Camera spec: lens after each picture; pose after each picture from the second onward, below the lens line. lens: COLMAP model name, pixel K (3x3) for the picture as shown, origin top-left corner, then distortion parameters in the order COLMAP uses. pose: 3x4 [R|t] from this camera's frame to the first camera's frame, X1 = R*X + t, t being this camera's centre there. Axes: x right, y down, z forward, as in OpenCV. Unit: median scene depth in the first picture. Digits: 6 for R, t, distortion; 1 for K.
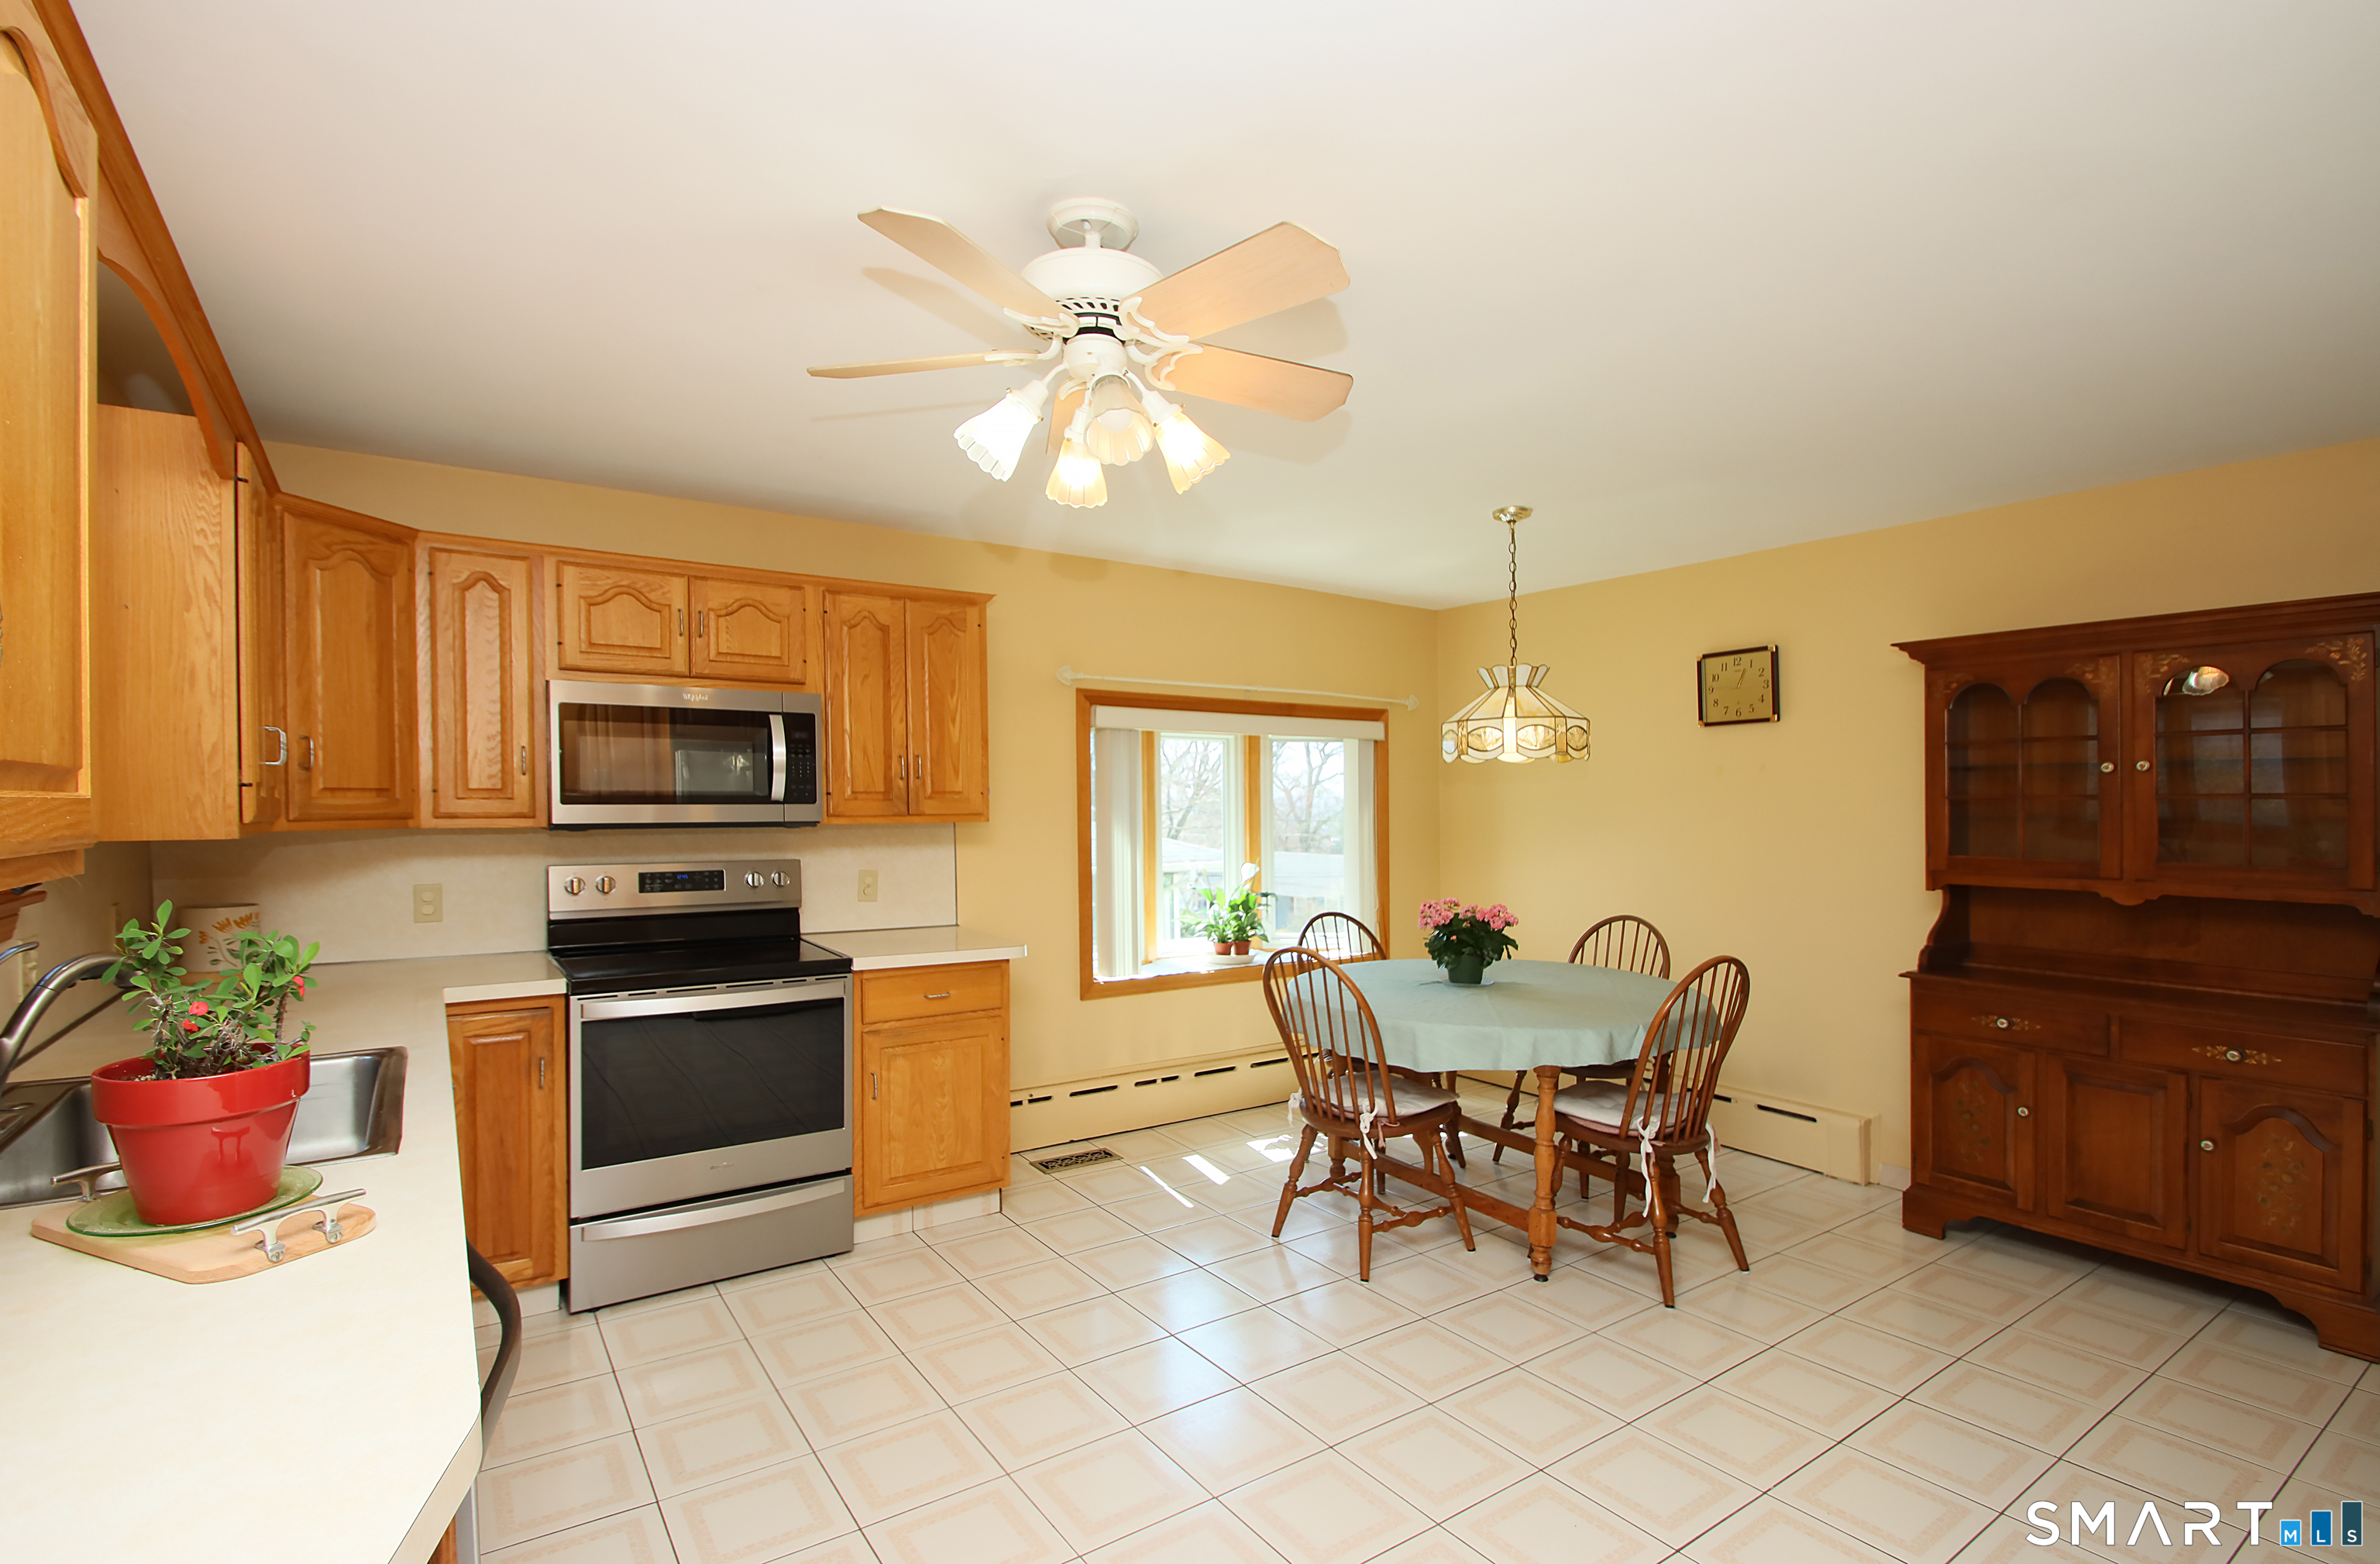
lens RADIAL K [[1113.8, 0, 1195.4], [0, 1113.8, 766.3], [0, 0, 1]] dist [0.013328, -0.016394]
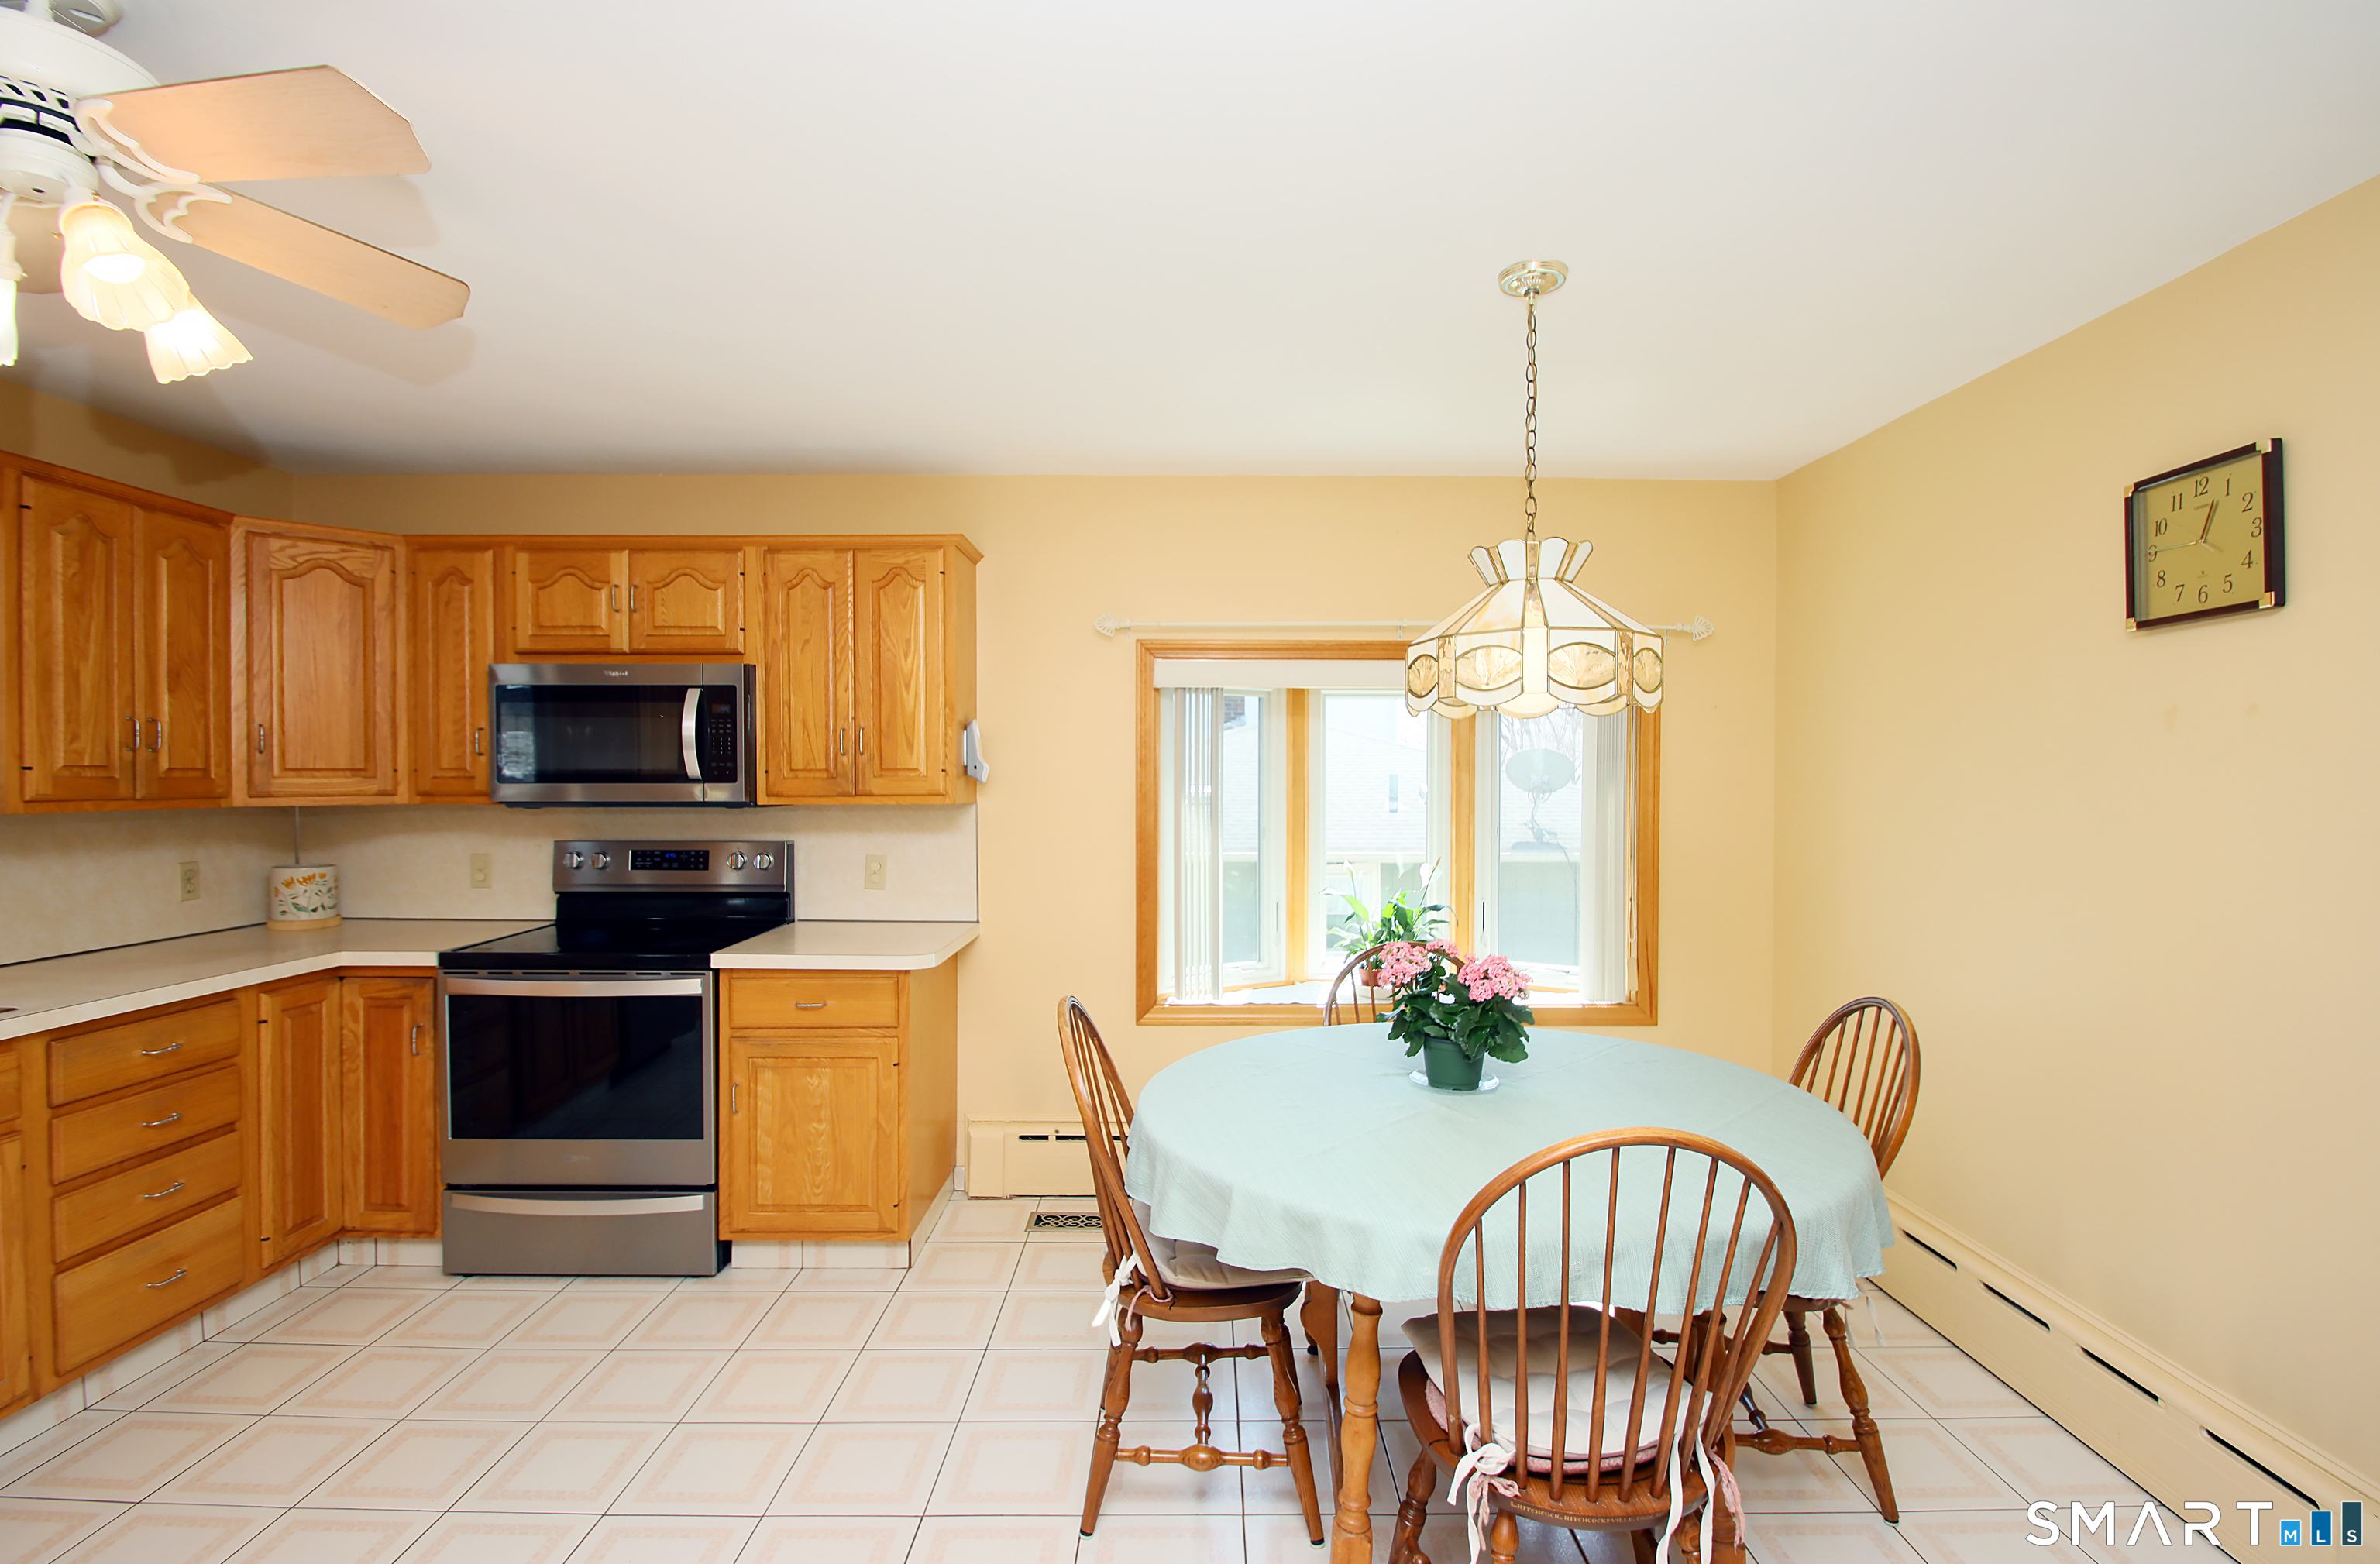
lens RADIAL K [[1113.8, 0, 1195.5], [0, 1113.8, 759.5], [0, 0, 1]] dist [0.013328, -0.016394]
pose [[0.822378, -0.008680, -0.568876, 0.496860], [0.018146, 0.999775, 0.010978, 0.011216], [0.568652, -0.019350, 0.822350, 0.452106]]
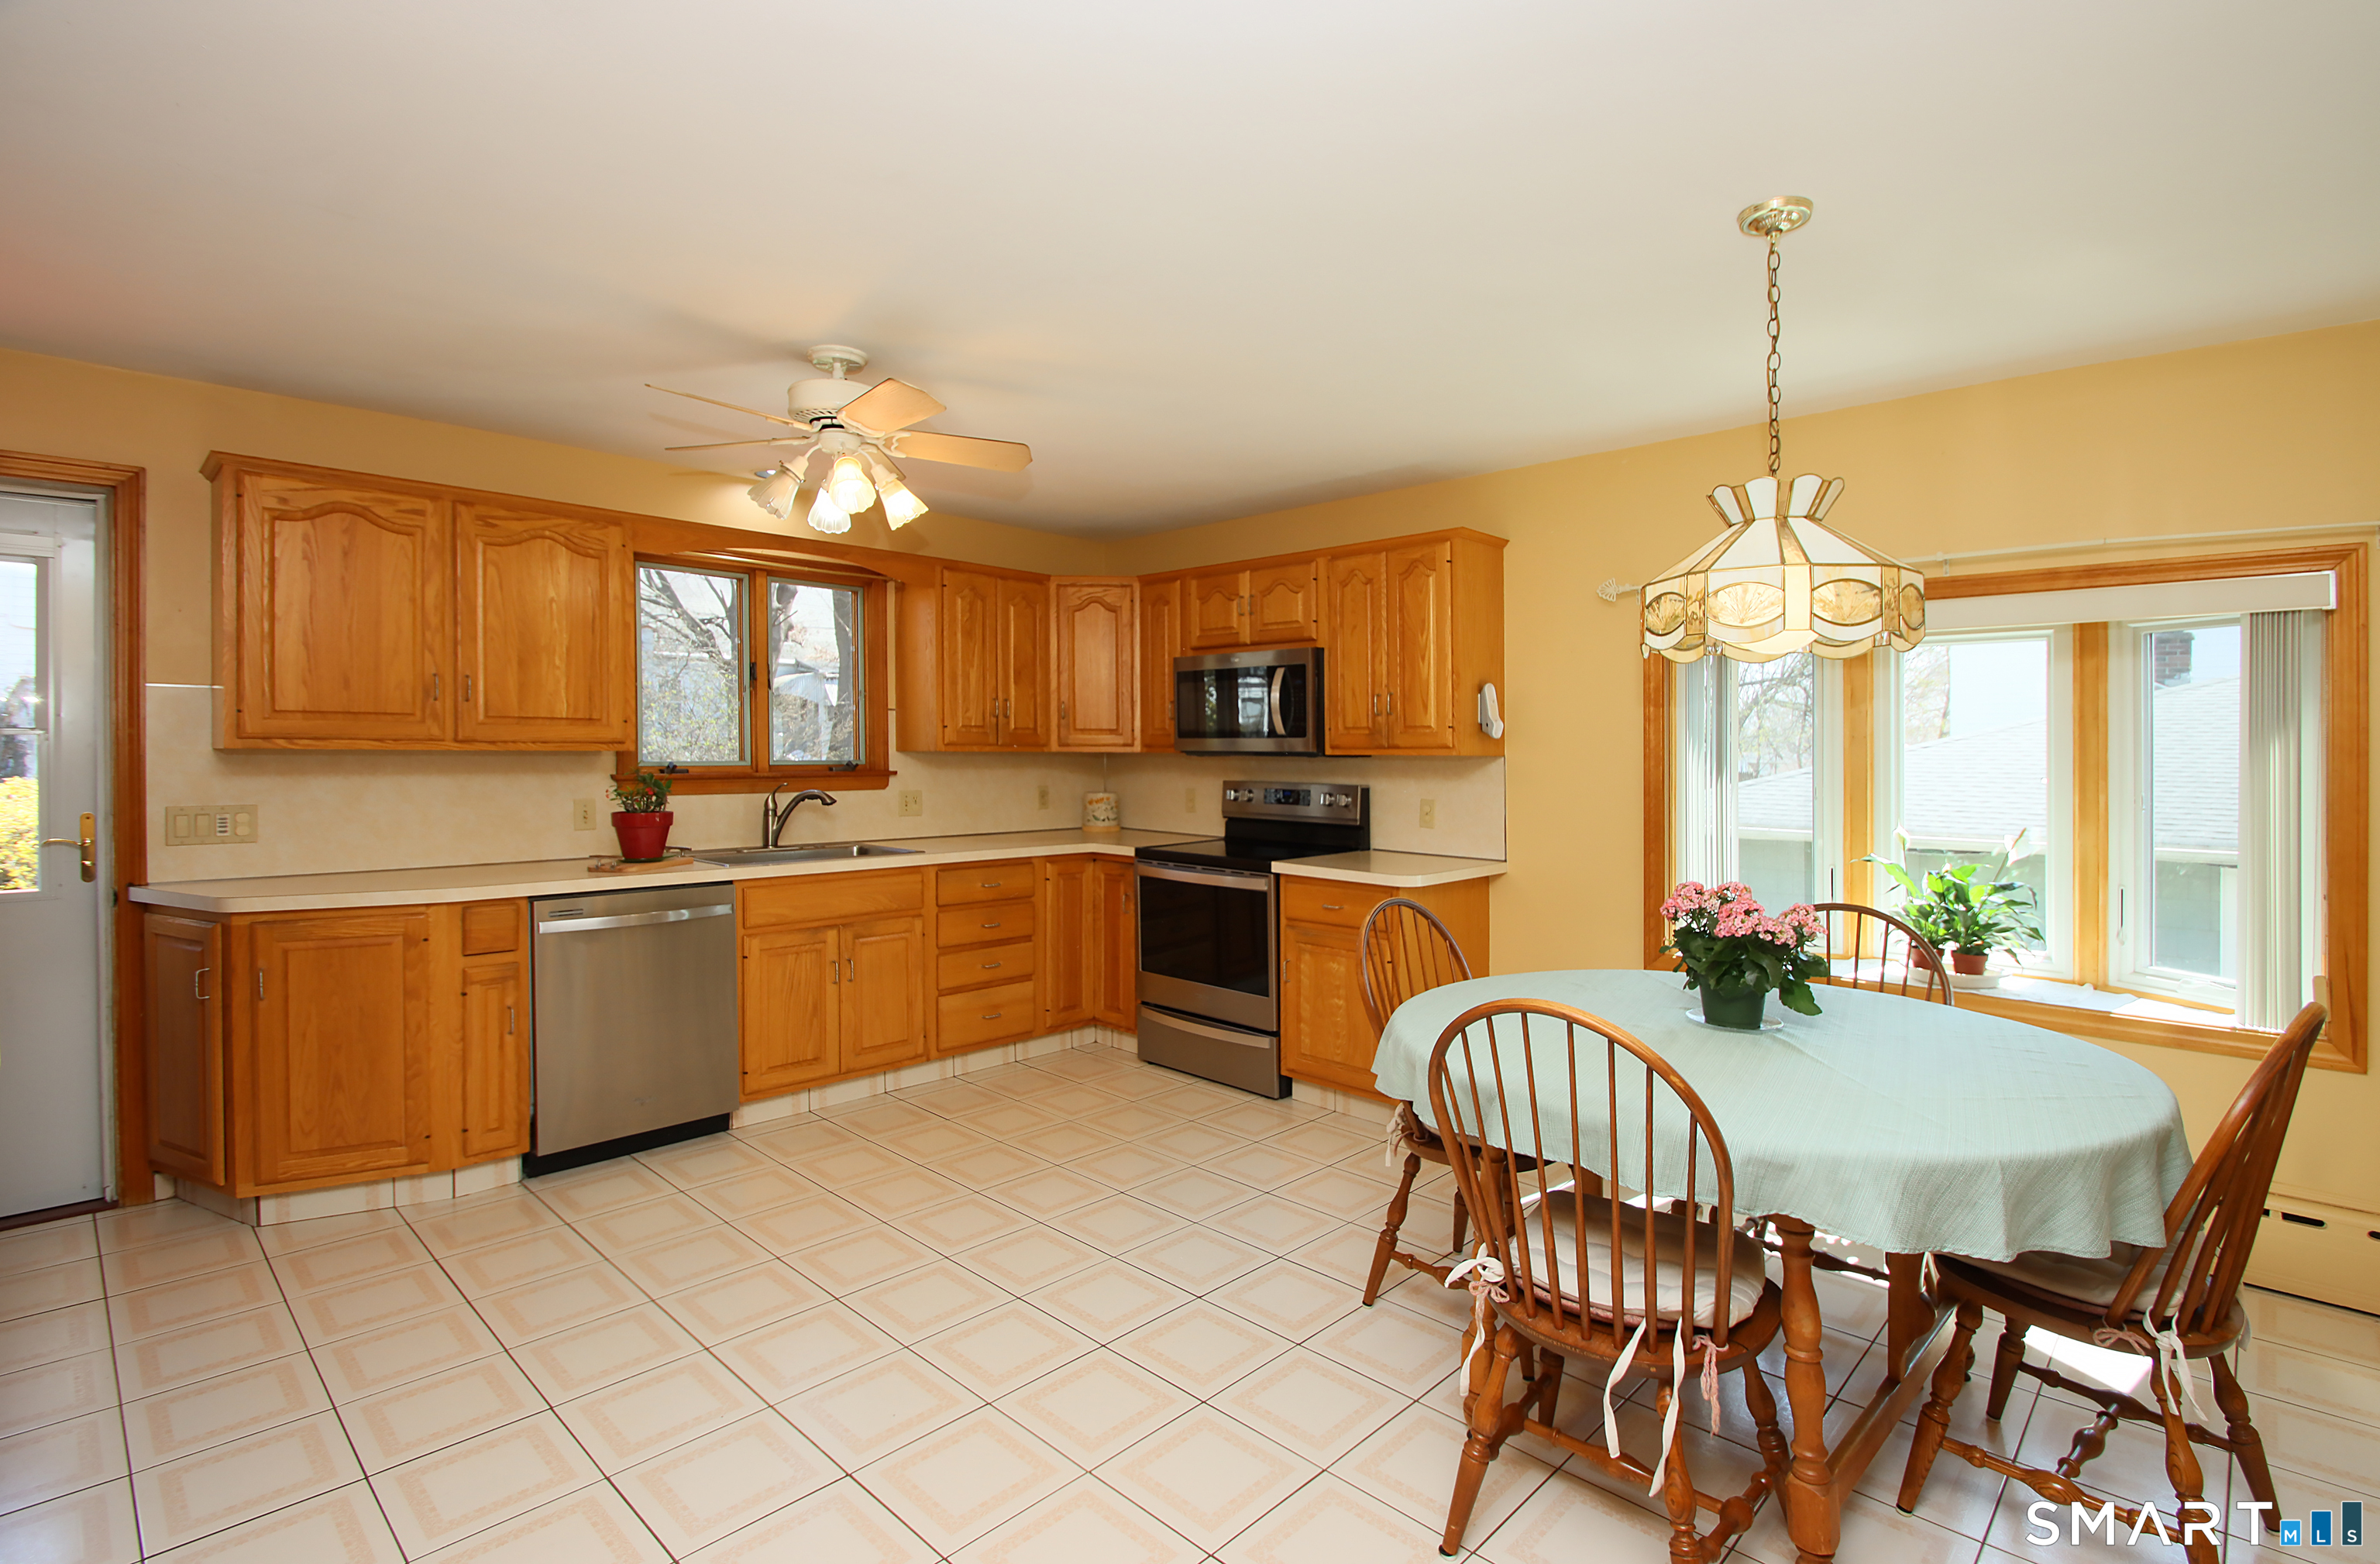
lens RADIAL K [[1113.8, 0, 1190.8], [0, 1113.8, 733.2], [0, 0, 1]] dist [0.013328, -0.016394]
pose [[0.201174, -0.013543, -0.979462, 0.825086], [0.023701, 0.999679, -0.008954, 0.036766], [0.979269, -0.021413, 0.201430, 0.624840]]
